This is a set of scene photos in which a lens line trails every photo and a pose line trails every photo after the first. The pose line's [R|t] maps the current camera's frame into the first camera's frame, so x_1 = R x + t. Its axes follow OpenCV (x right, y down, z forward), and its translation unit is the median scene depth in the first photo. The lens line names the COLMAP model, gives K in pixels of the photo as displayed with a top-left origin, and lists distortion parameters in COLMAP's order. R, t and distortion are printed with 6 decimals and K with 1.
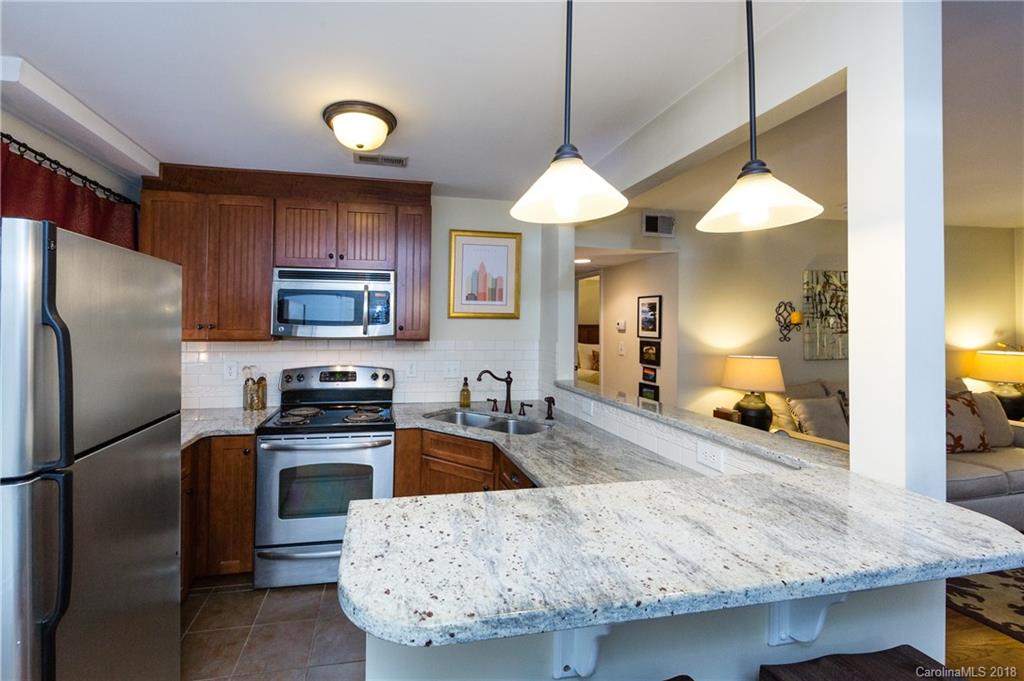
lens RADIAL K [[424.7, 0, 451.2], [0, 424.7, 325.8], [0, 0, 1]] dist [-0.009457, 0.001795]
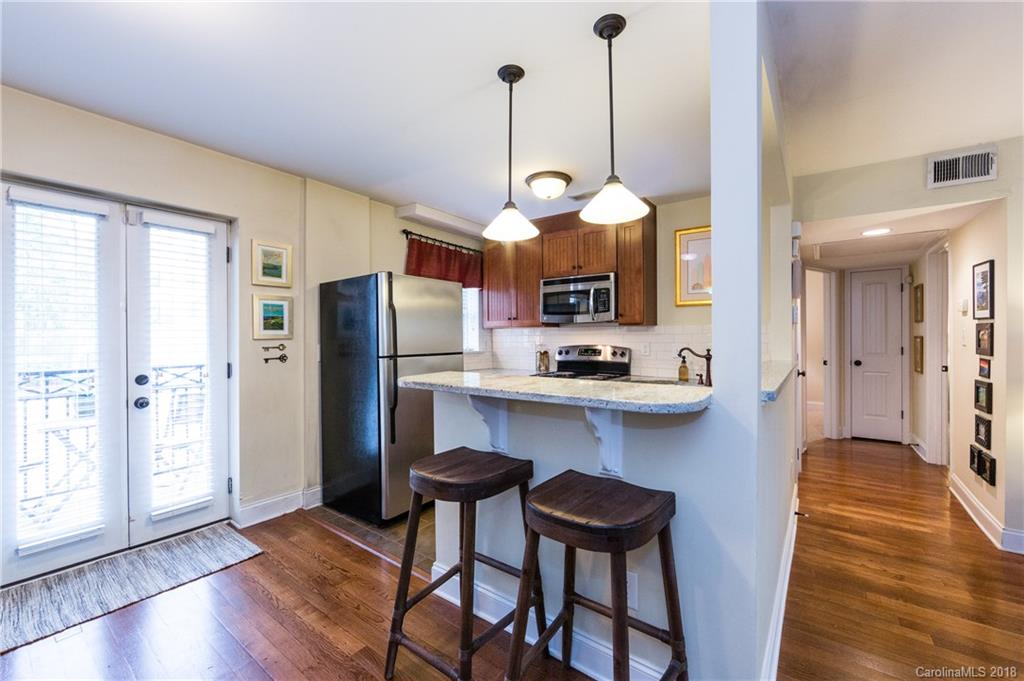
lens RADIAL K [[406.4, 0, 511.1], [0, 406.4, 340.7], [0, 0, 1]] dist [-0.003593, 0.000093]
pose [[0.688768, -0.001703, -0.724980, 0.484643], [0.009721, 0.999929, 0.006887, 0.063387], [0.724916, -0.011791, 0.688736, -0.100826]]
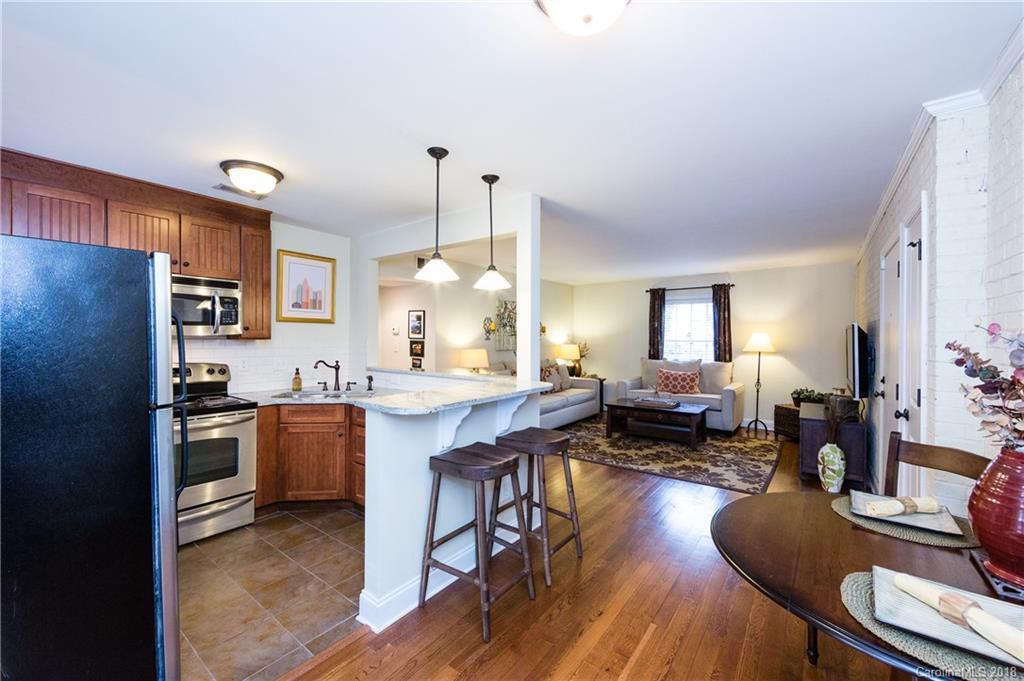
lens RADIAL K [[406.4, 0, 516.4], [0, 406.4, 345.3], [0, 0, 1]] dist [-0.003593, 0.000093]
pose [[0.721248, -0.014007, 0.692535, -0.317455], [-0.003483, 0.999710, 0.023846, 0.019864], [-0.692668, -0.019611, 0.720990, -0.322290]]
